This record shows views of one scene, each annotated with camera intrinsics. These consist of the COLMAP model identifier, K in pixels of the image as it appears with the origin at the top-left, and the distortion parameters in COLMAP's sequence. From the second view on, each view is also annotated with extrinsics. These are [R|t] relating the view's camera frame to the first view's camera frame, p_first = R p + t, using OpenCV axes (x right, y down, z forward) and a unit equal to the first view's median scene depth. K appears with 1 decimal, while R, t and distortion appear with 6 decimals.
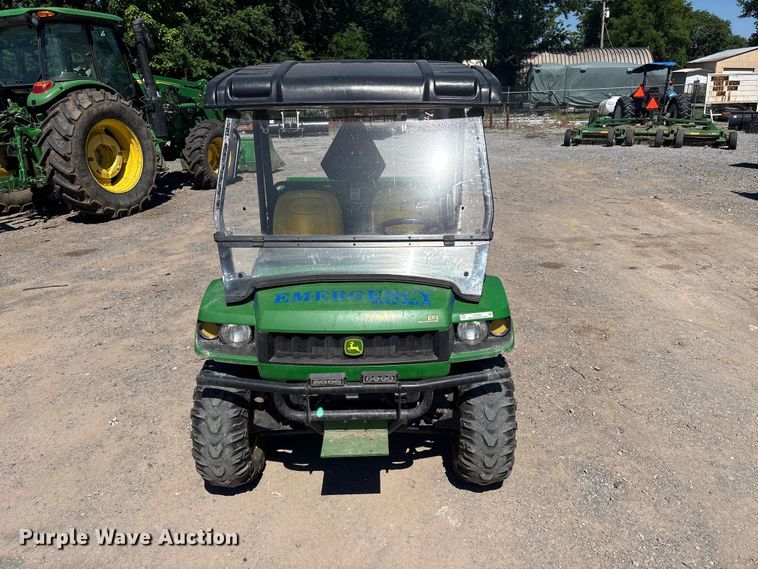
lens RADIAL K [[570.5, 0, 377.1], [0, 570.5, 291.3], [0, 0, 1]] dist [0.036078, -0.034522]
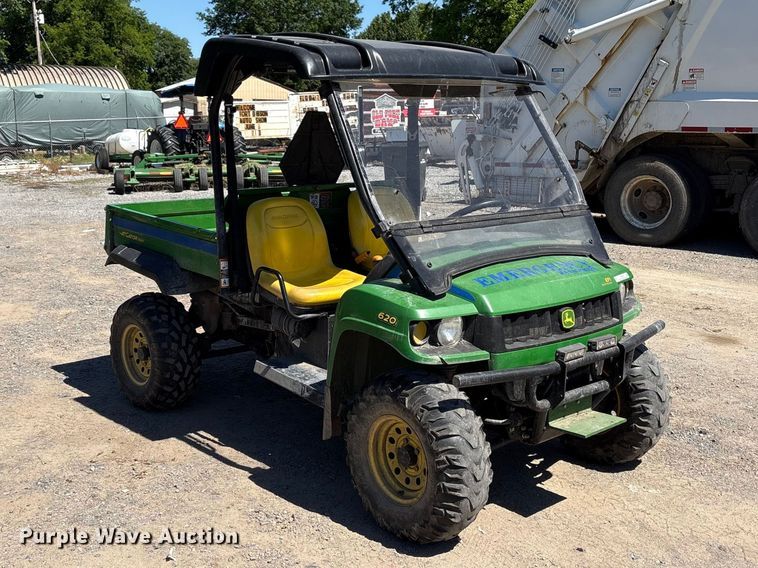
lens RADIAL K [[935.5, 0, 375.7], [0, 935.5, 285.3], [0, 0, 1]] dist [-0.038583, 0.000000]
pose [[0.756930, -0.107104, 0.644659, -0.772948], [0.214733, 0.972465, -0.090564, 0.070864], [-0.617209, 0.206980, 0.759087, 0.016237]]
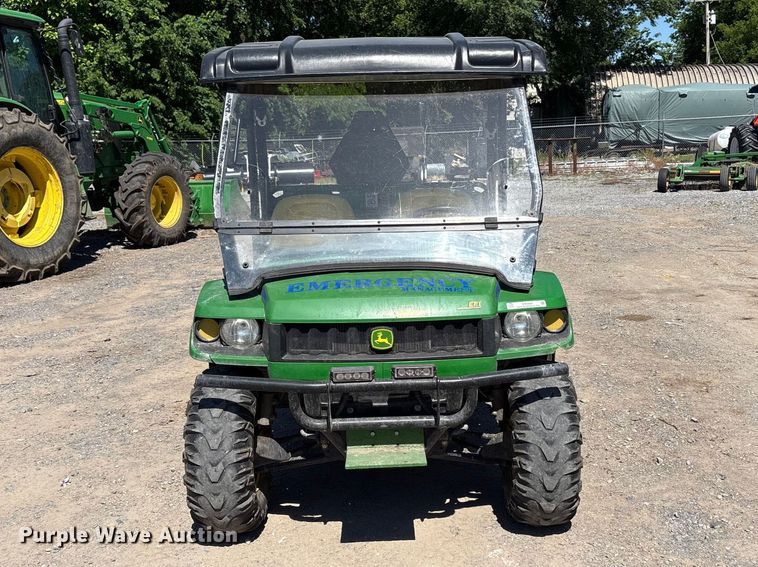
lens RADIAL K [[891.6, 0, 386.1], [0, 891.6, 284.5], [0, 0, 1]] dist [0.025356, 0.000000]
pose [[0.999871, -0.015802, 0.002802, -0.023182], [0.016048, 0.985801, -0.167152, 0.146835], [-0.000121, 0.167176, 0.985927, -0.192495]]
